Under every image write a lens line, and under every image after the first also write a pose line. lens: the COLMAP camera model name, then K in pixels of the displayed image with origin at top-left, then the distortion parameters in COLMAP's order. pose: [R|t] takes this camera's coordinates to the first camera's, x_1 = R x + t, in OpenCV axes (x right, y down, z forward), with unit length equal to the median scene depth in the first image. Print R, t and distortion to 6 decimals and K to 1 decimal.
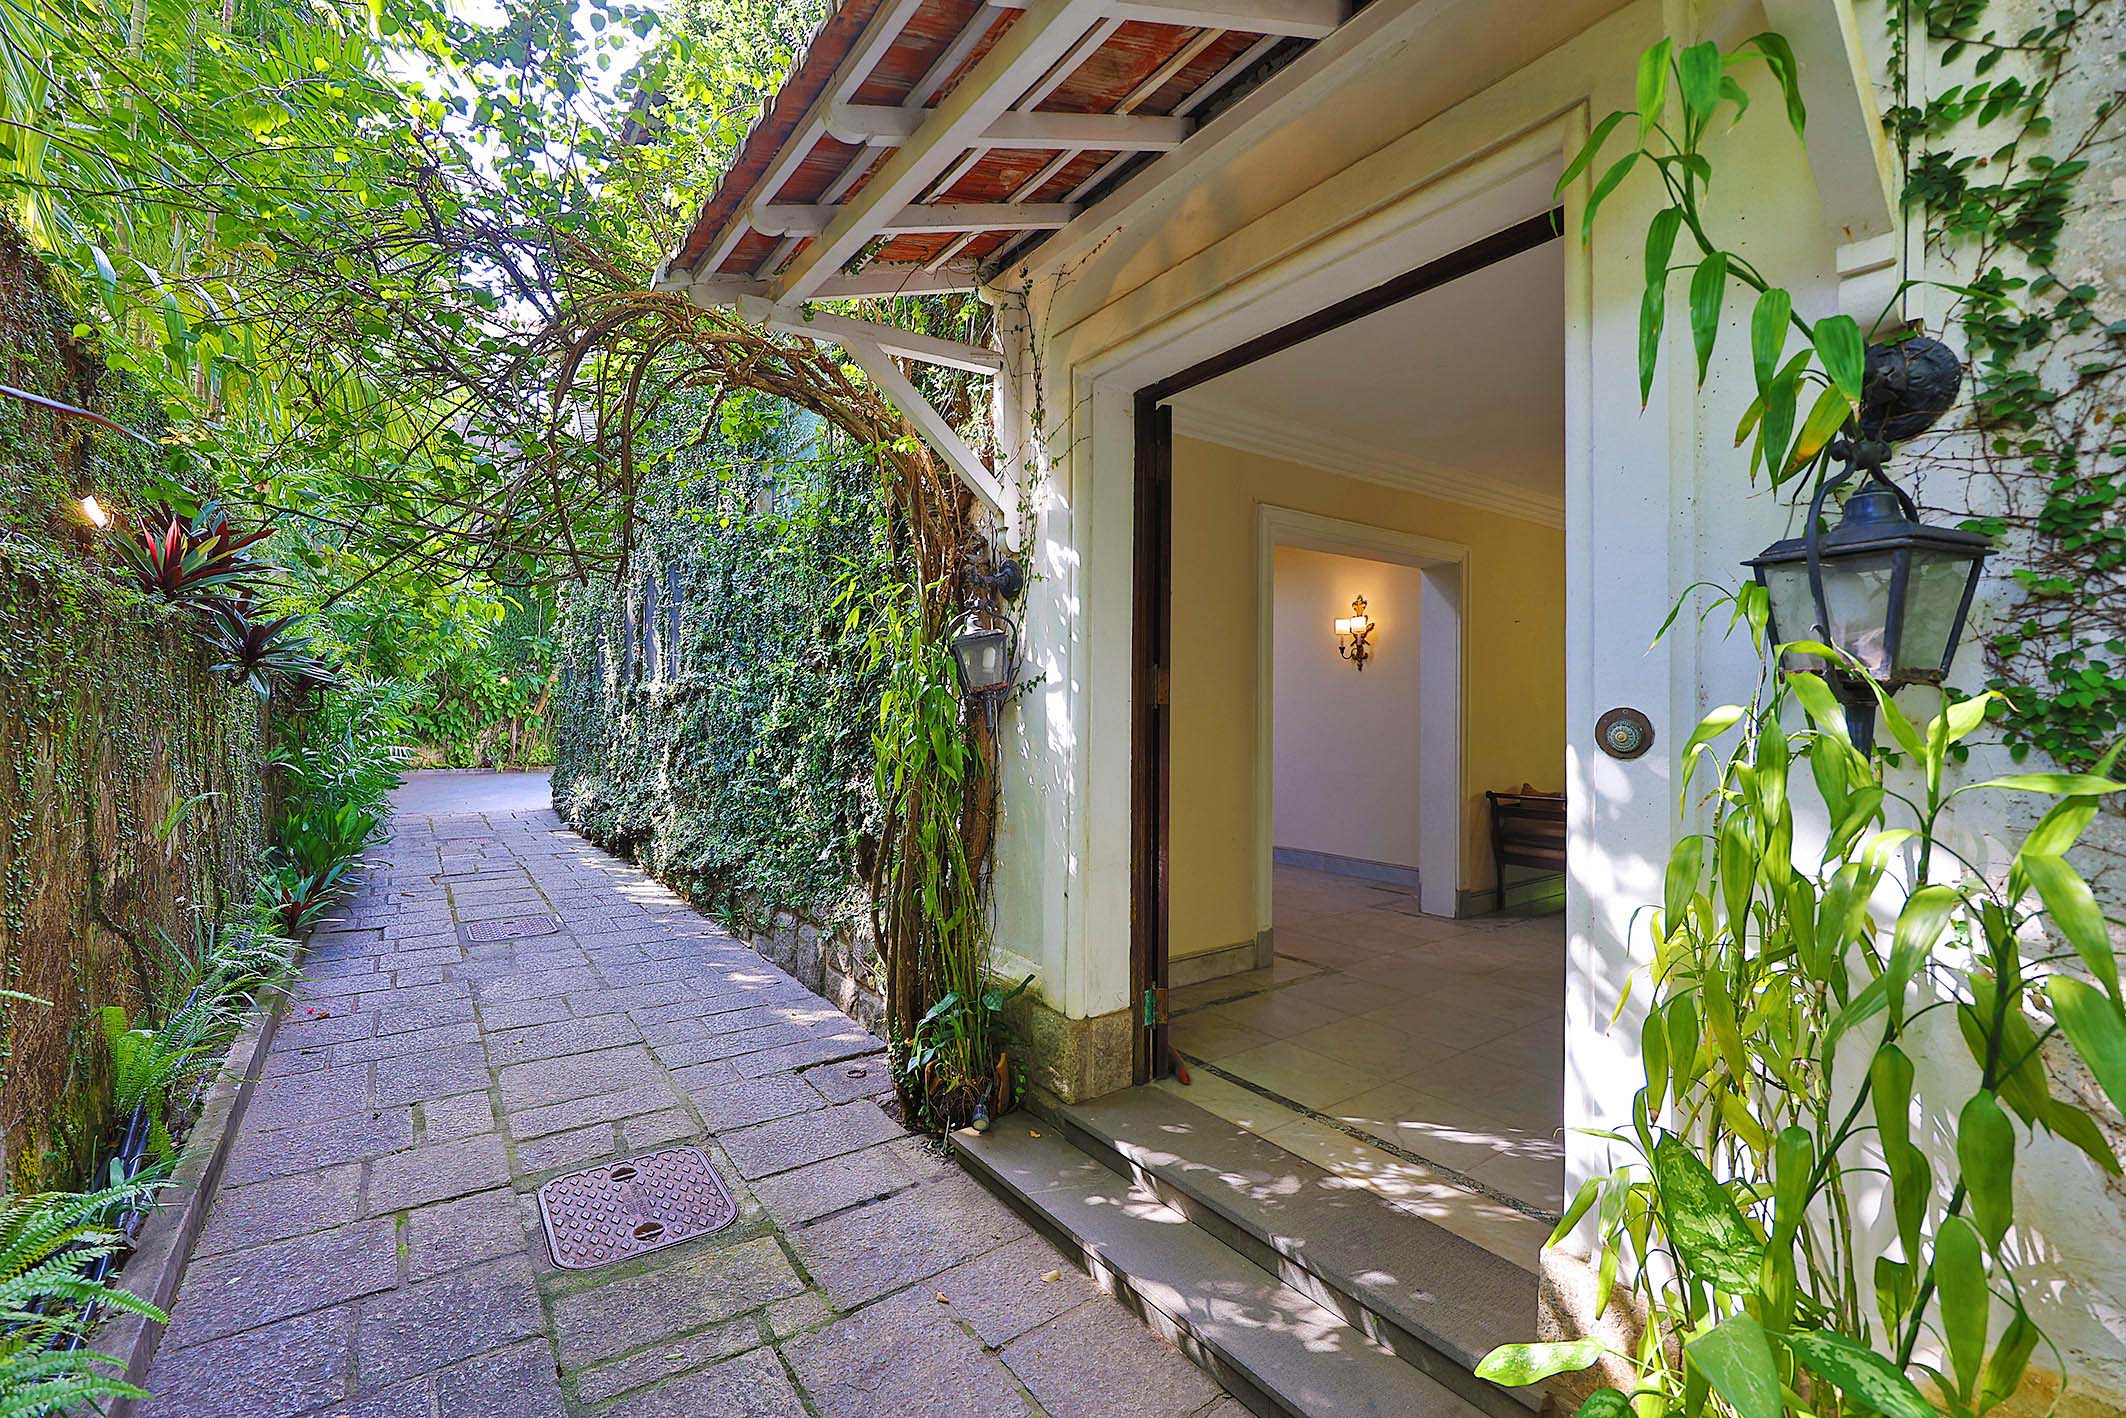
lens RADIAL K [[890.8, 0, 1027.0], [0, 890.8, 714.2], [0, 0, 1]] dist [0.000720, 0.000068]
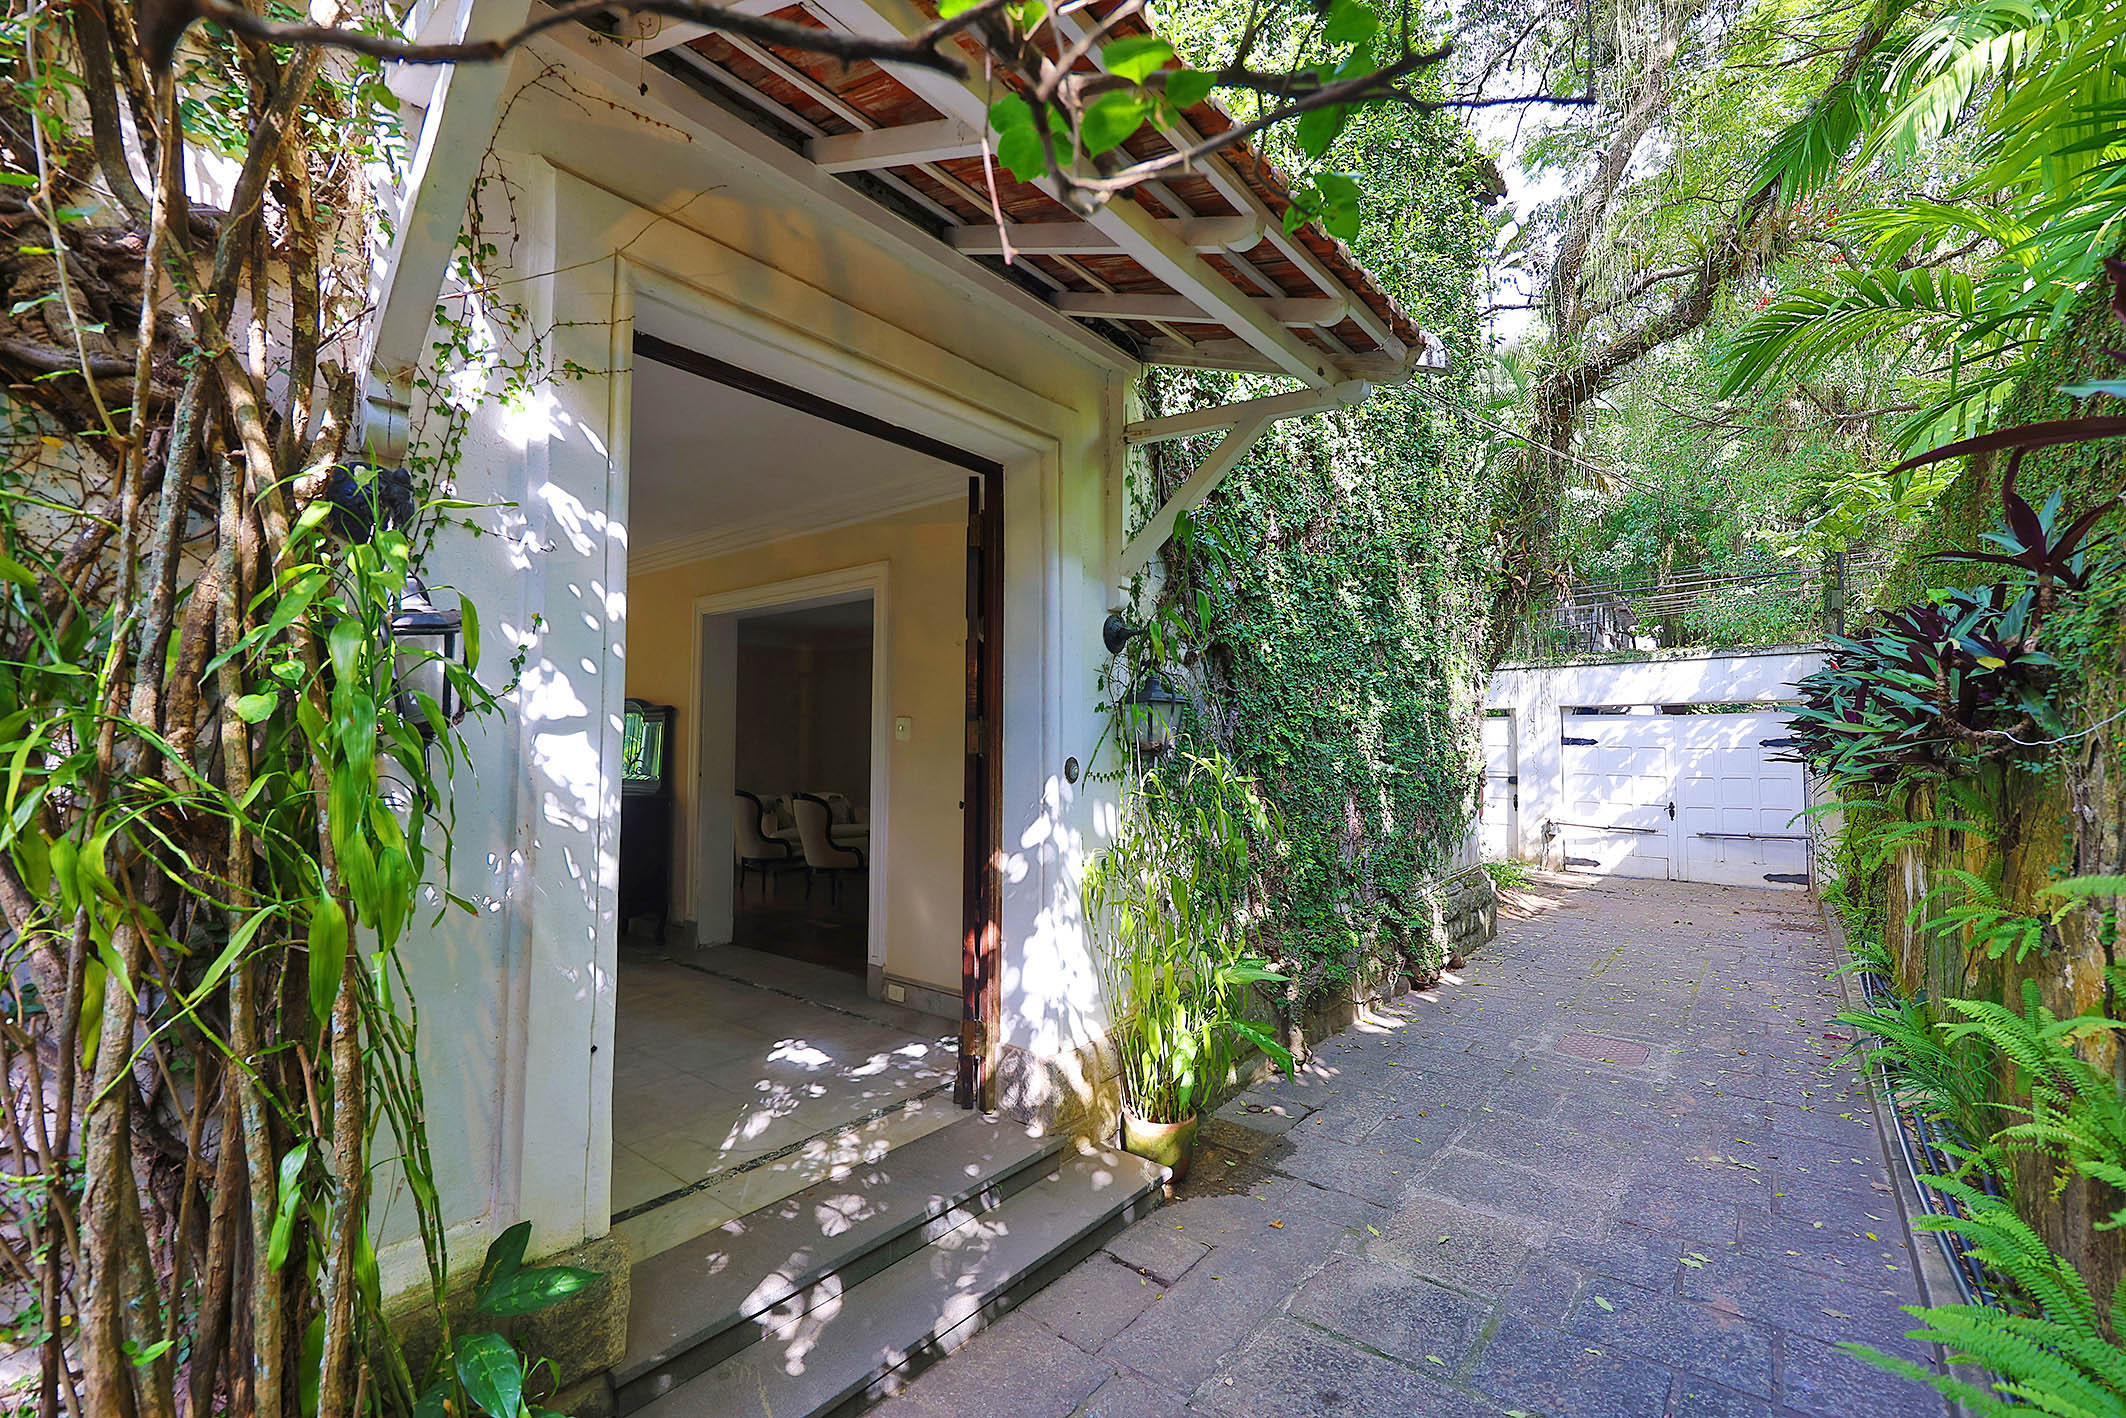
lens RADIAL K [[901.3, 0, 1053.7], [0, 901.3, 700.2], [0, 0, 1]] dist [-0.000530, -0.000130]
pose [[-0.282050, 0.046480, 0.958273, -0.451423], [-0.000579, 0.998817, -0.048617, -0.011190], [-0.959400, -0.014268, -0.281690, 0.573180]]
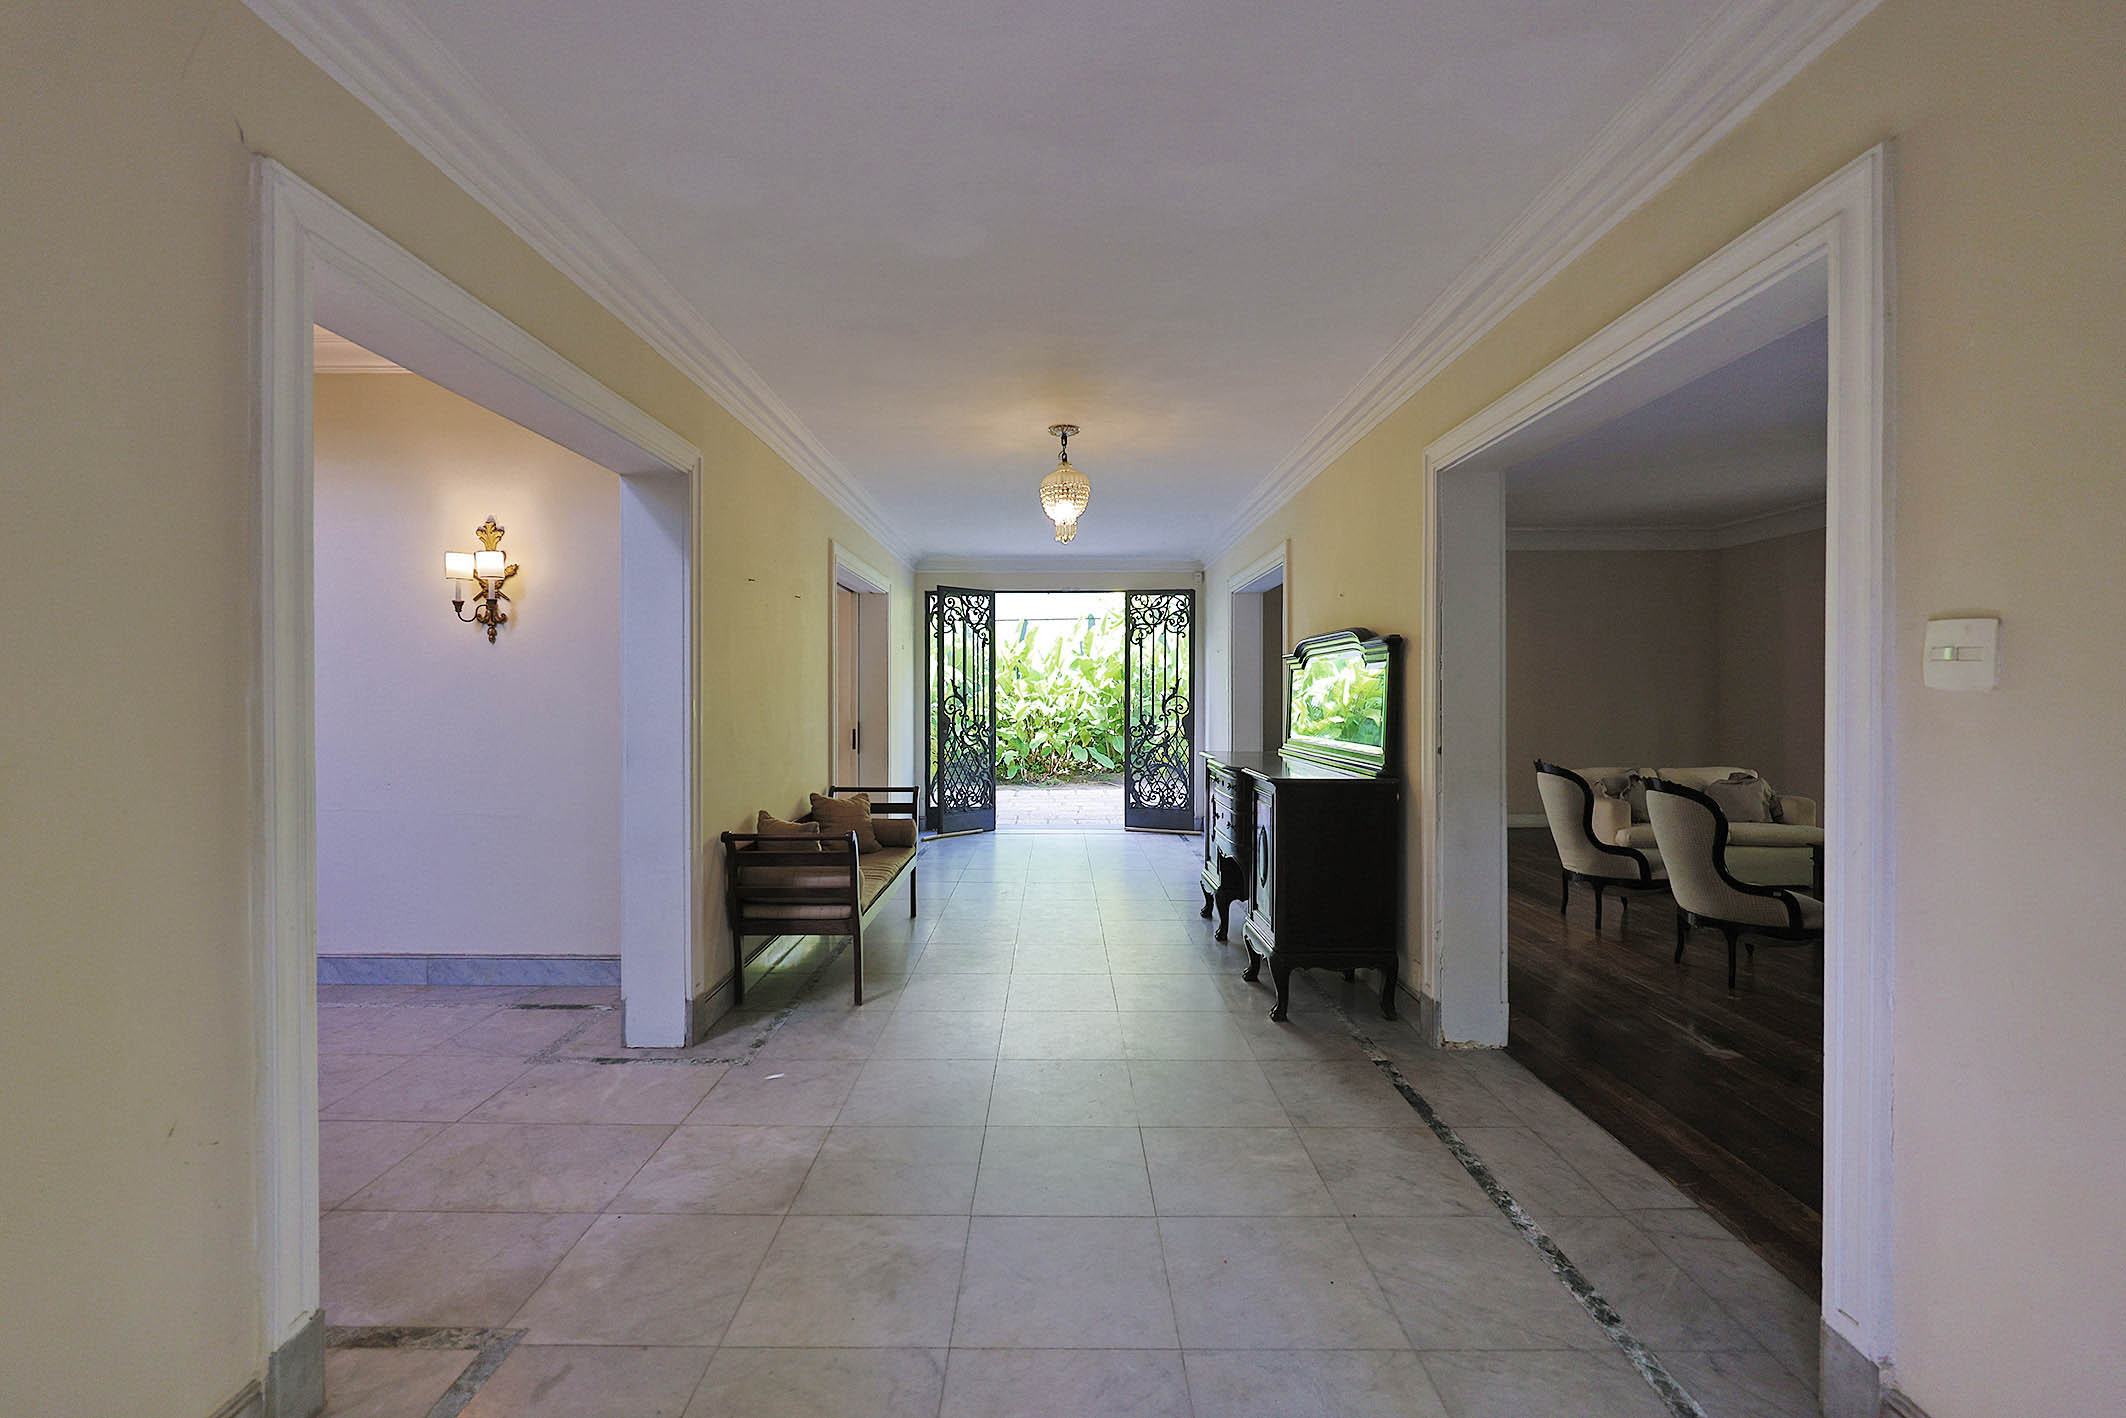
lens RADIAL K [[901.3, 0, 1053.7], [0, 901.3, 700.2], [0, 0, 1]] dist [-0.000530, -0.000130]
pose [[0.575375, -0.011470, 0.817809, 0.145140], [0.008459, 0.999932, 0.008073, -0.017766], [-0.817846, 0.002273, 0.575433, 0.525820]]
